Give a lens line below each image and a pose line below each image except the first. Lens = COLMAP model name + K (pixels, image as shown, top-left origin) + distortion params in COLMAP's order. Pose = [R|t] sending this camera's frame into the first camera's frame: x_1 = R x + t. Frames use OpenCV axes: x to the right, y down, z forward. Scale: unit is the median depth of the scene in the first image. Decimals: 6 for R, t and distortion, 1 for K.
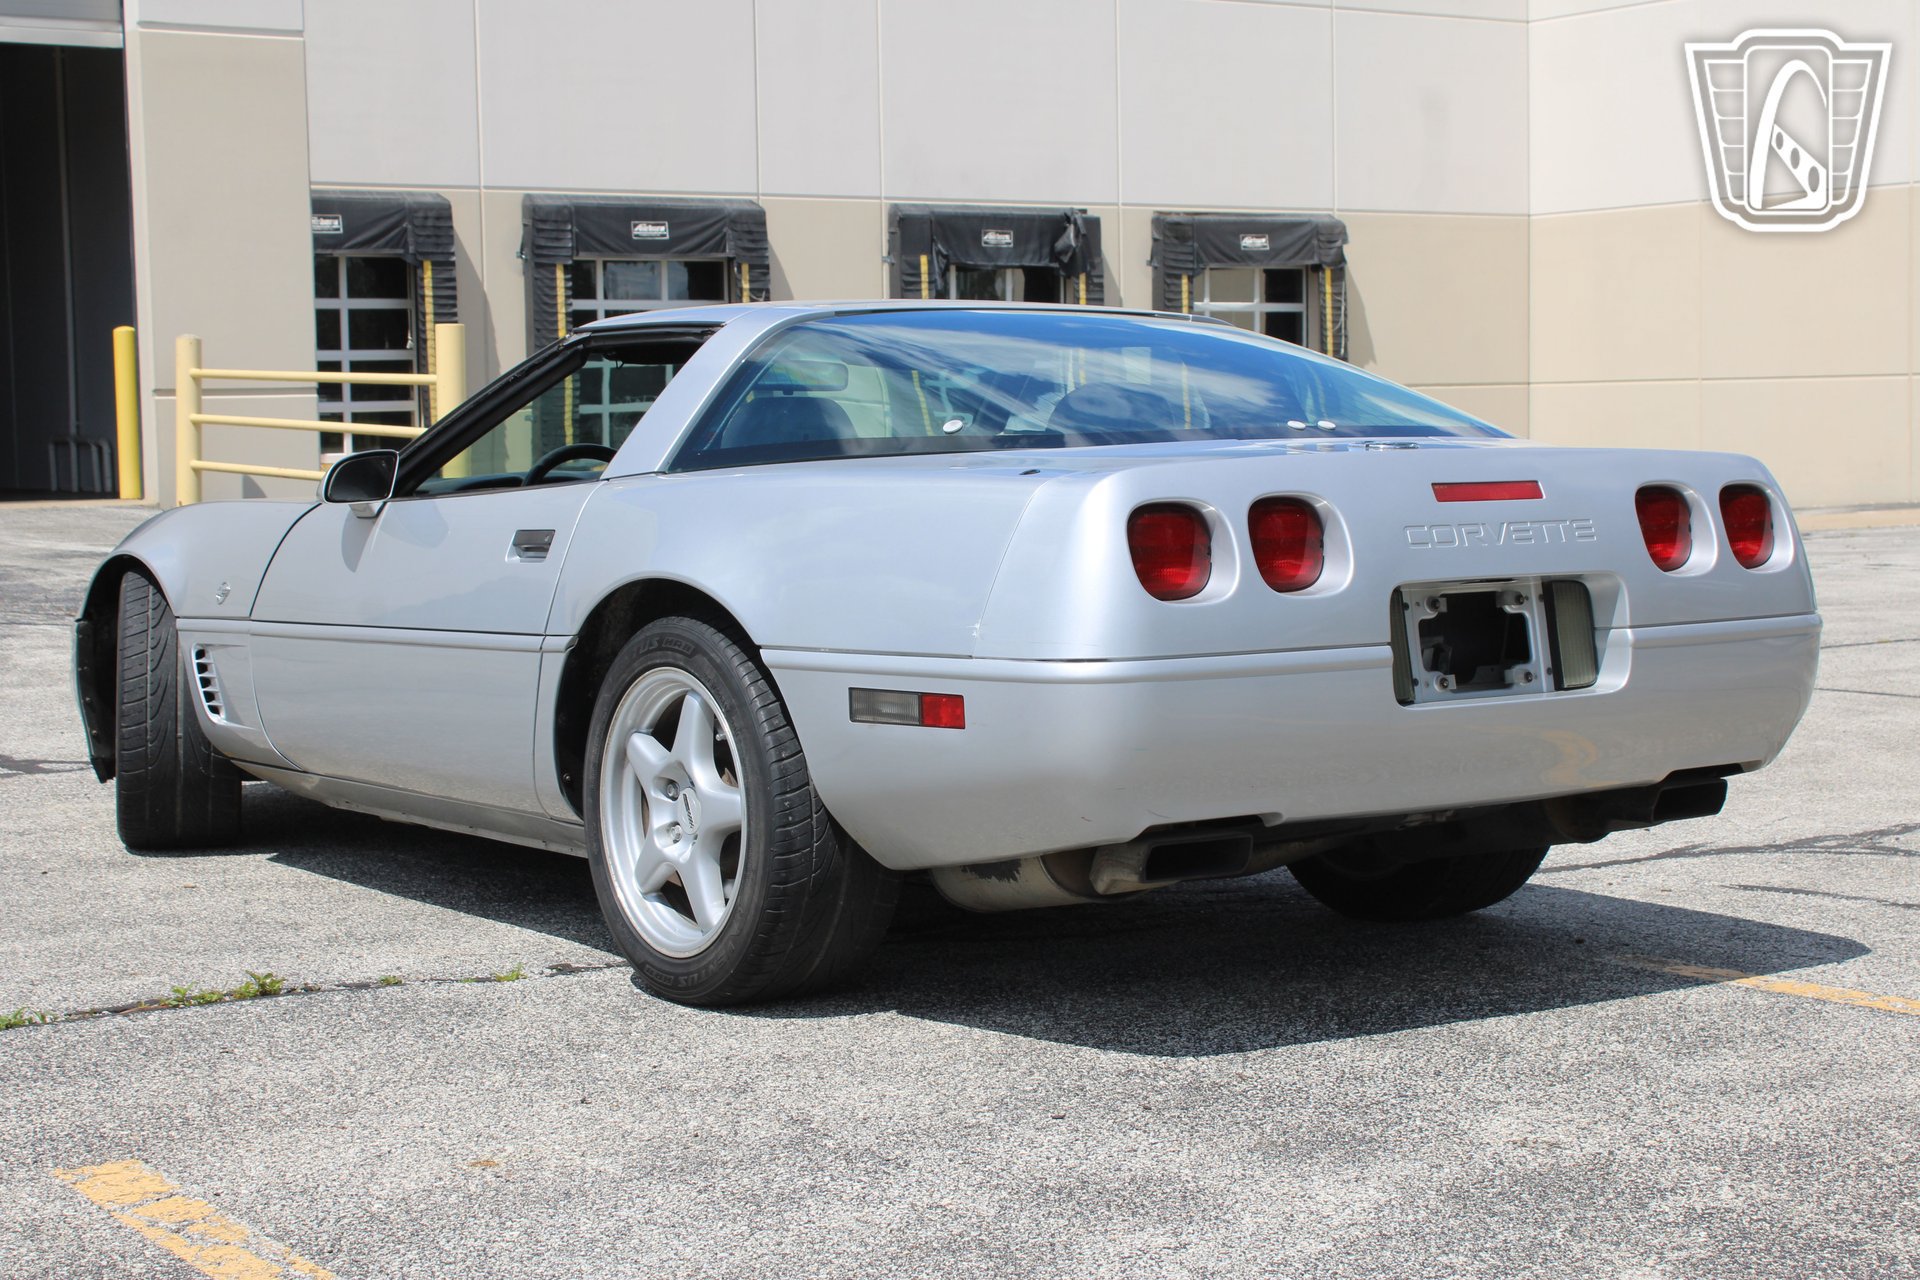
lens RADIAL K [[3139.6, 0, 974.2], [0, 3139.6, 641.3], [0, 0, 1]] dist [0.012663, 0.000000]
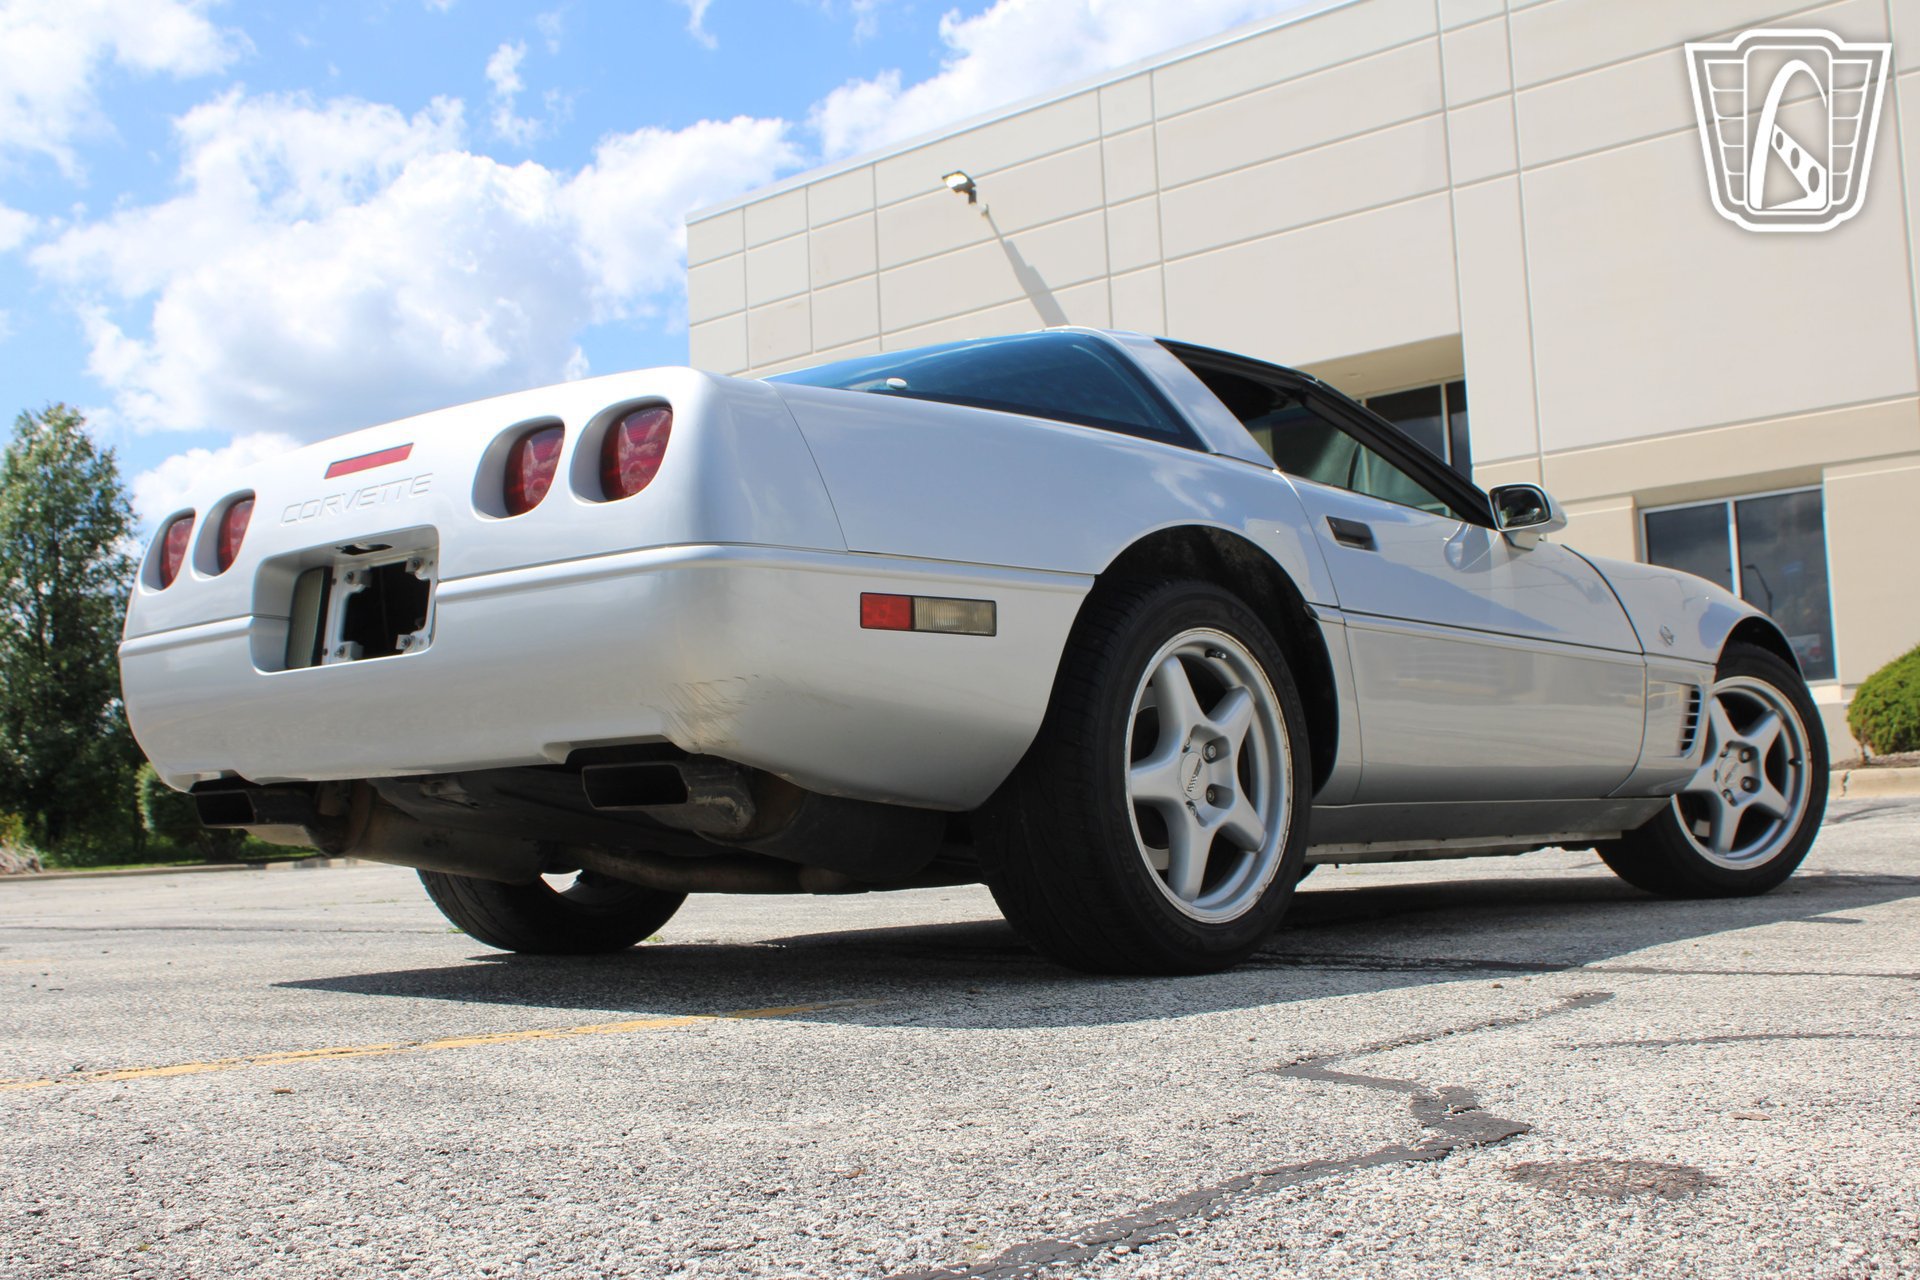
lens RADIAL K [[2168.3, 0, 1023.1], [0, 2168.3, 595.9], [0, 0, 1]] dist [-0.064264, 0.000000]
pose [[0.261703, -0.098402, -0.960119, 0.828331], [-0.031628, 0.993380, -0.110432, 0.061486], [0.964630, 0.059267, 0.256858, 0.963684]]
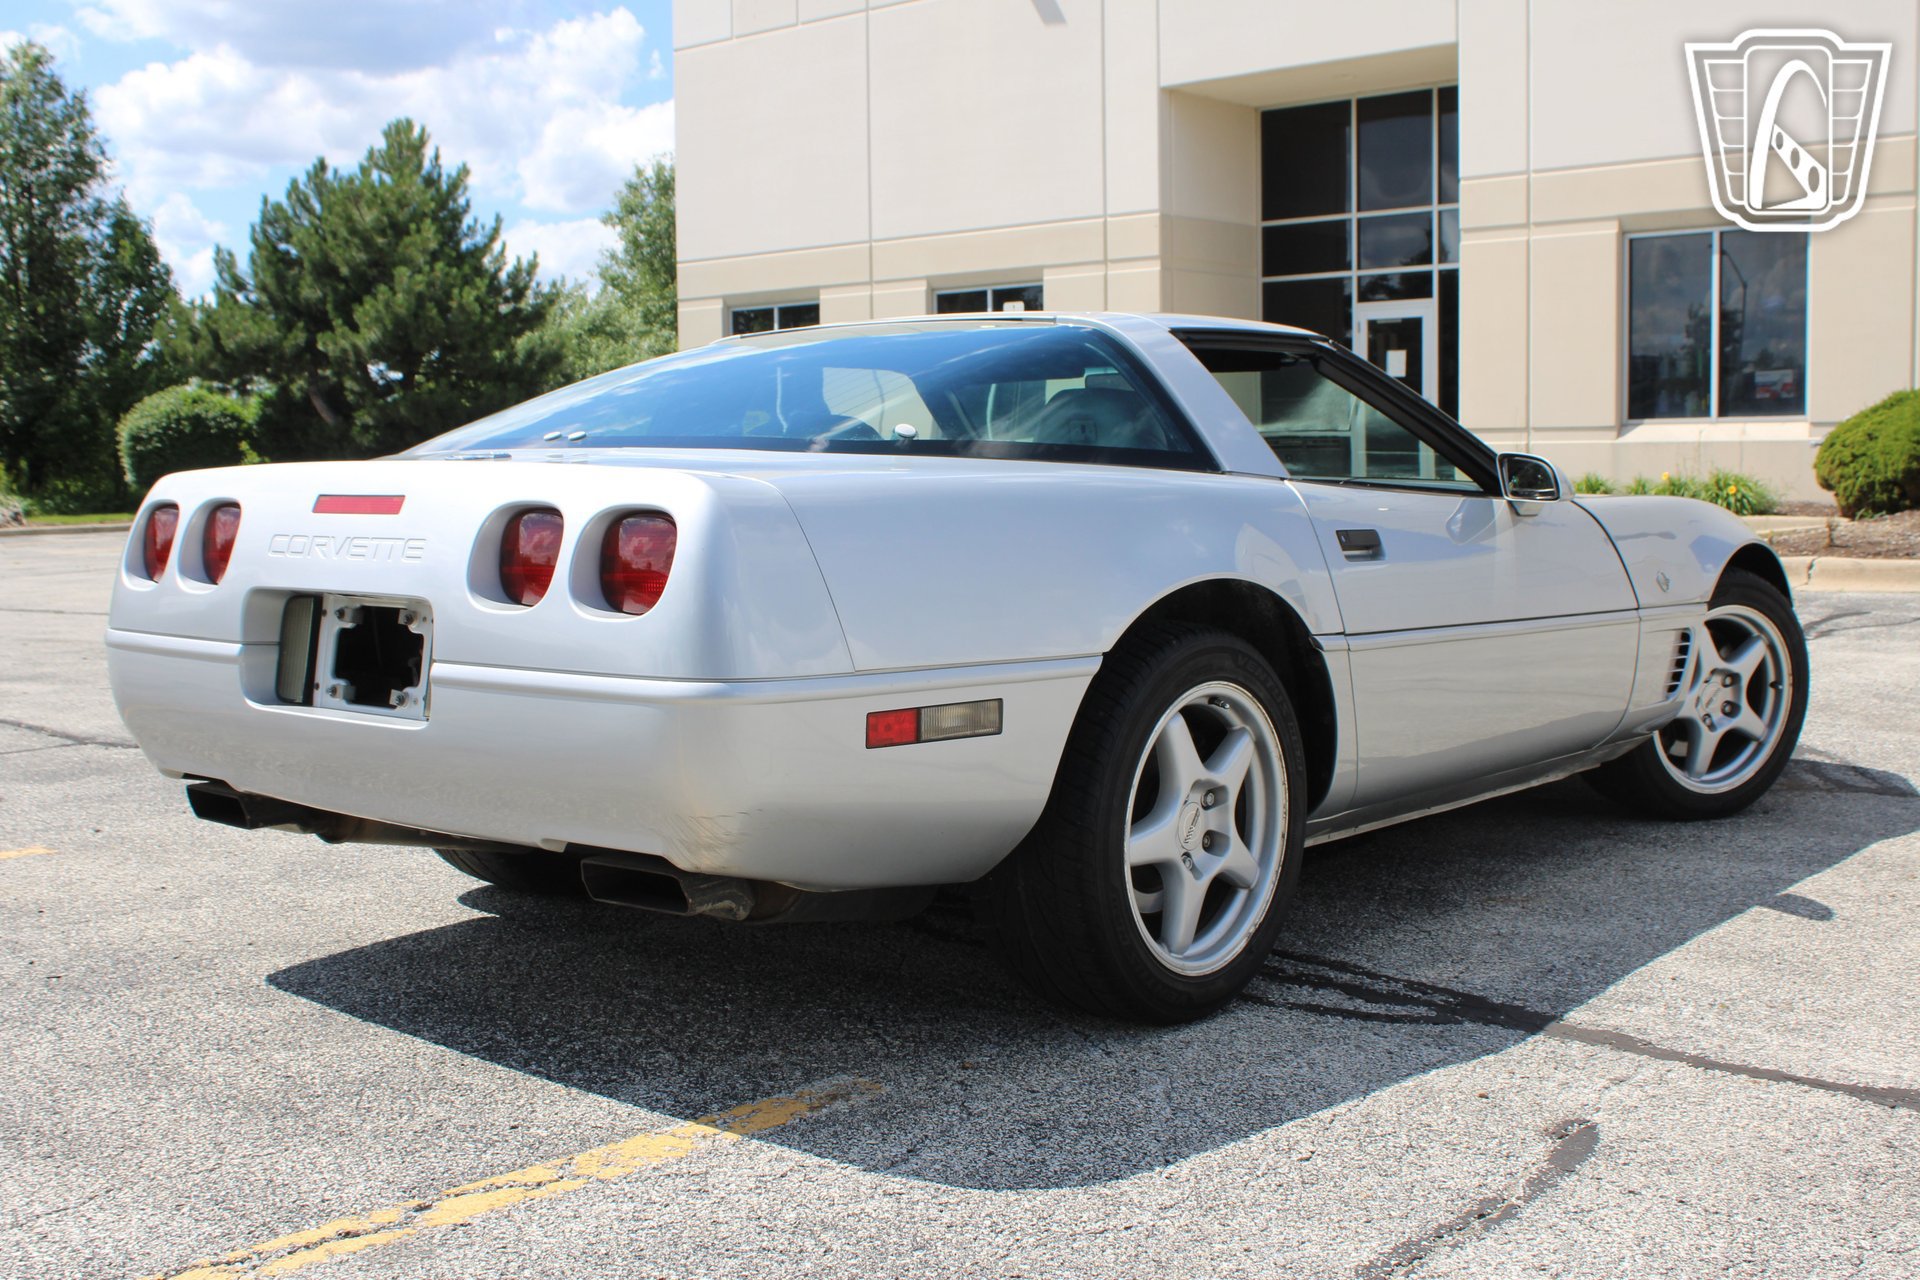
lens RADIAL K [[2168.3, 0, 988.5], [0, 2168.3, 592.0], [0, 0, 1]] dist [-0.064264, 0.000000]
pose [[0.256768, 0.072784, -0.963729, 0.814520], [-0.065913, 0.996157, 0.057672, -0.068021], [0.964223, 0.048714, 0.260578, 0.952211]]
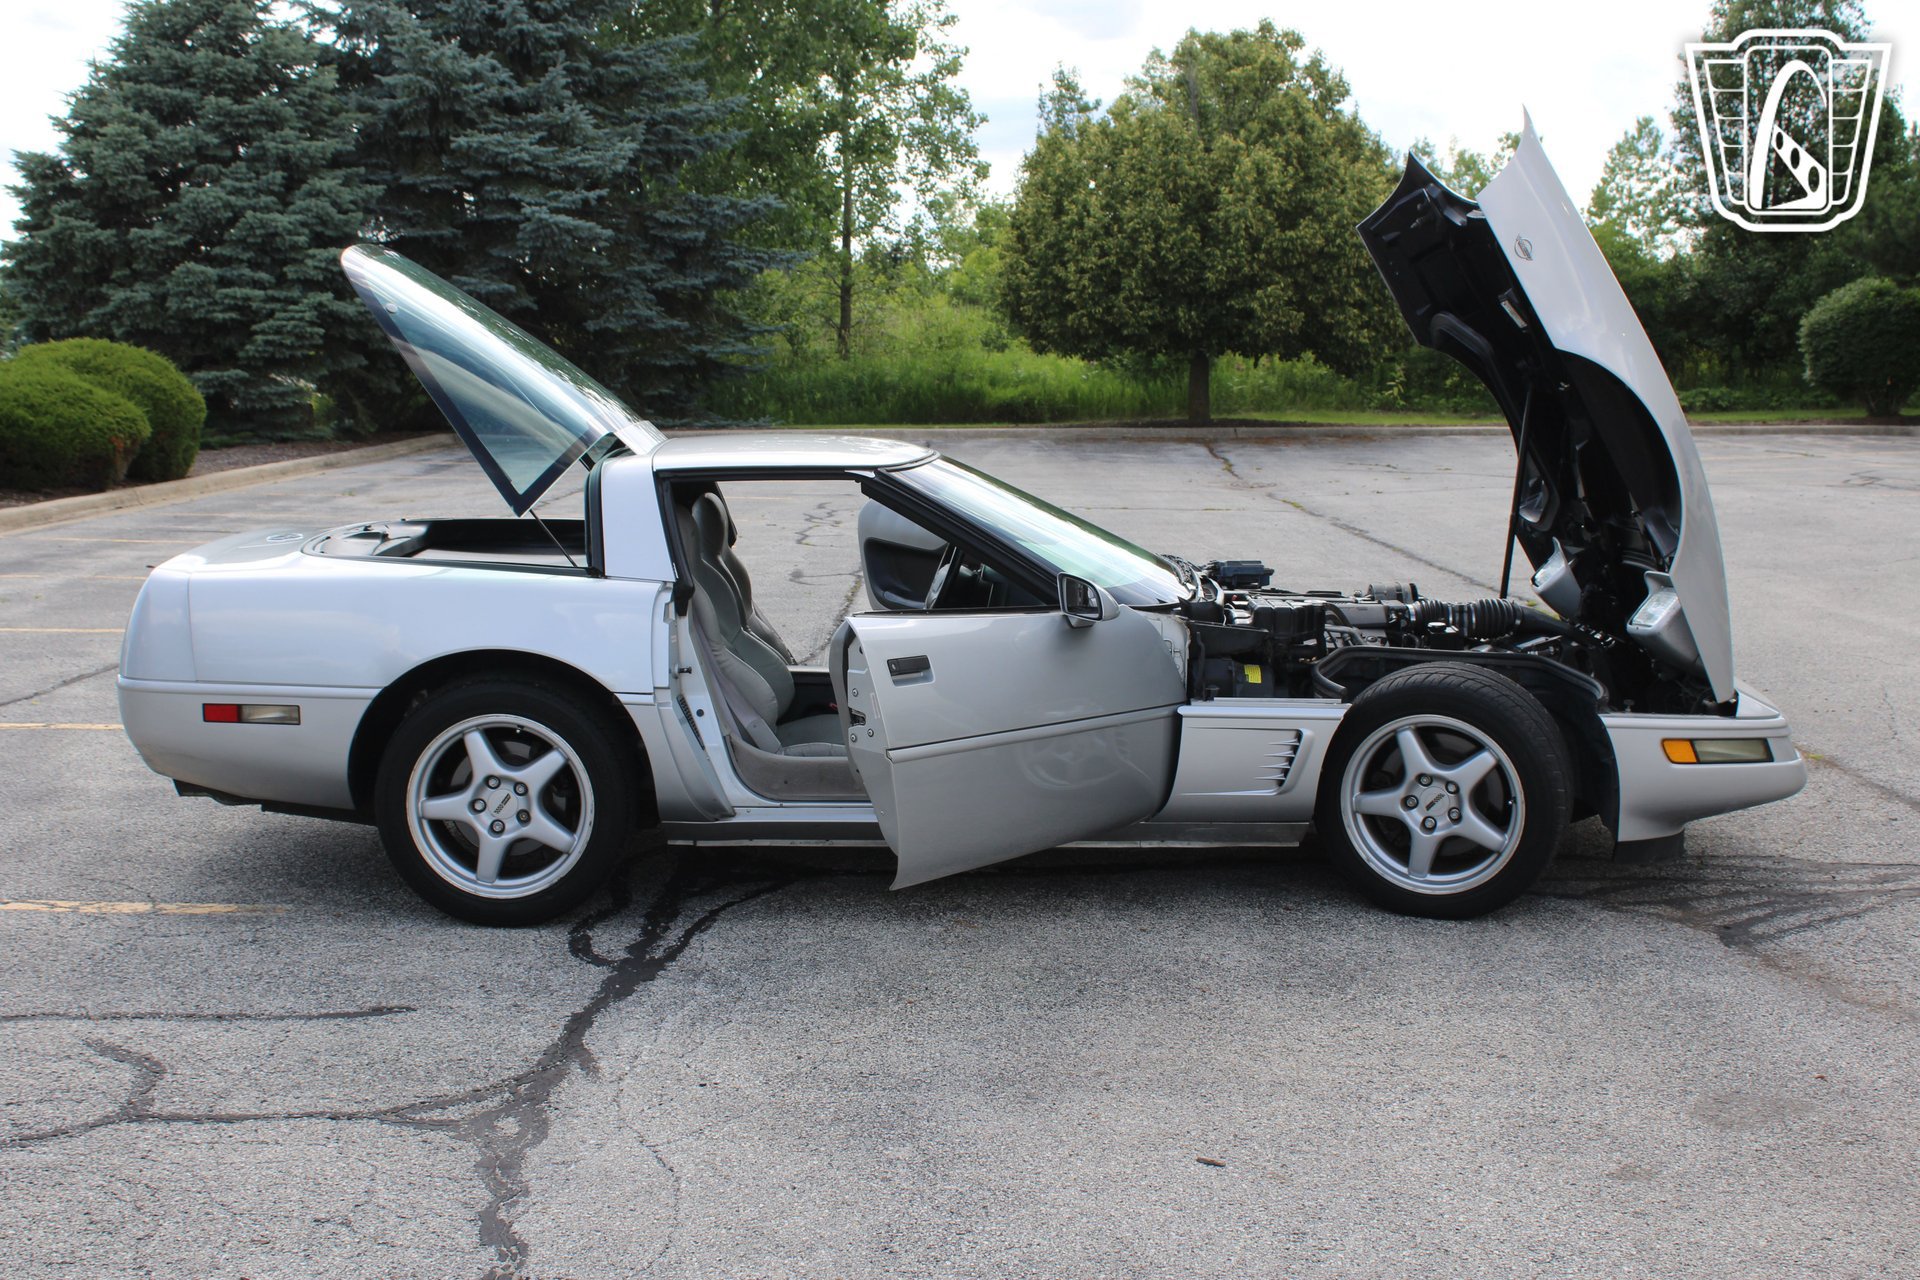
lens RADIAL K [[2498.3, 0, 985.2], [0, 2498.3, 632.8], [0, 0, 1]] dist [-0.035973, 0.000000]
pose [[-0.567079, 0.119982, -0.814878, 1.037584], [-0.051299, 0.982268, 0.180328, -0.276865], [0.822064, 0.144063, -0.550869, 2.058533]]
